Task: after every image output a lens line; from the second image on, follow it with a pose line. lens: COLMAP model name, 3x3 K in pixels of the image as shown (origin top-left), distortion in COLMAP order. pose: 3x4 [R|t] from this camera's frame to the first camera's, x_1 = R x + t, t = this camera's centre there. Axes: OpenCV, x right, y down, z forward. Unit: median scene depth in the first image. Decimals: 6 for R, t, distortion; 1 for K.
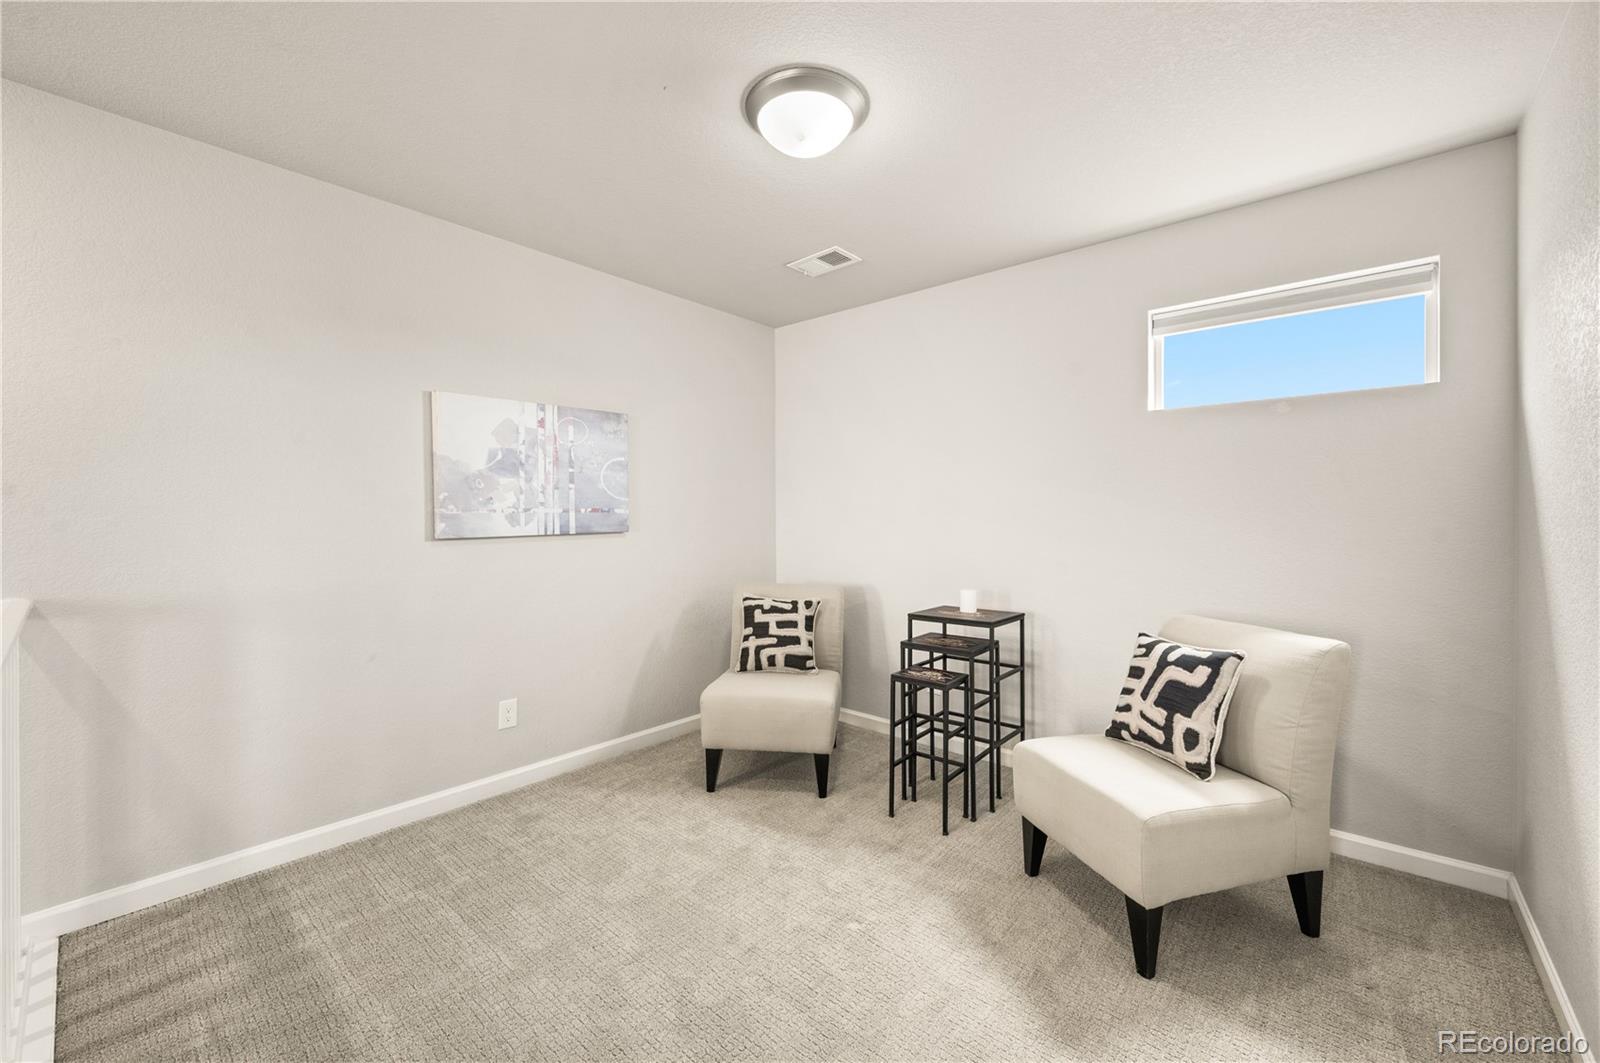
lens RADIAL K [[634.0, 0, 800.0], [0, 634.0, 524.0], [0, 0, 1]] dist [-0.001794, -0.000105]
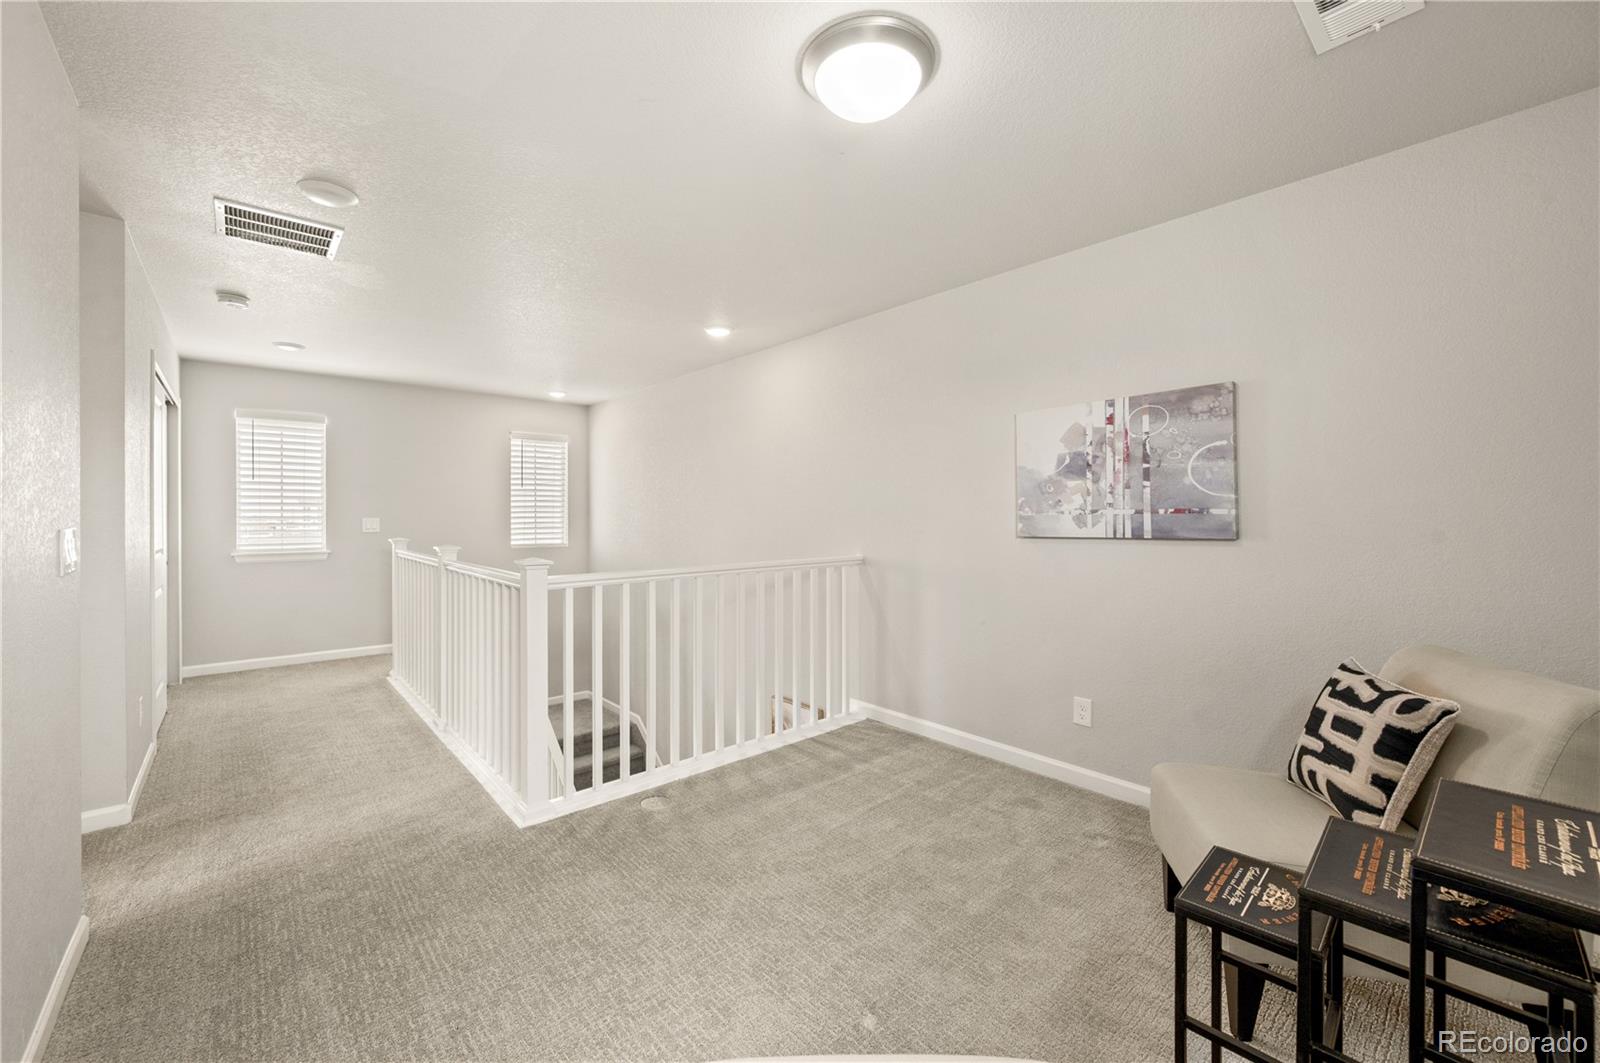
lens RADIAL K [[634.0, 0, 799.7], [0, 634.0, 521.2], [0, 0, 1]] dist [-0.001794, -0.000105]
pose [[-0.122875, 0.011265, -0.992358, 0.592866], [-0.010191, 0.999869, 0.012612, -0.014554], [0.992370, 0.011662, -0.122744, 0.657733]]
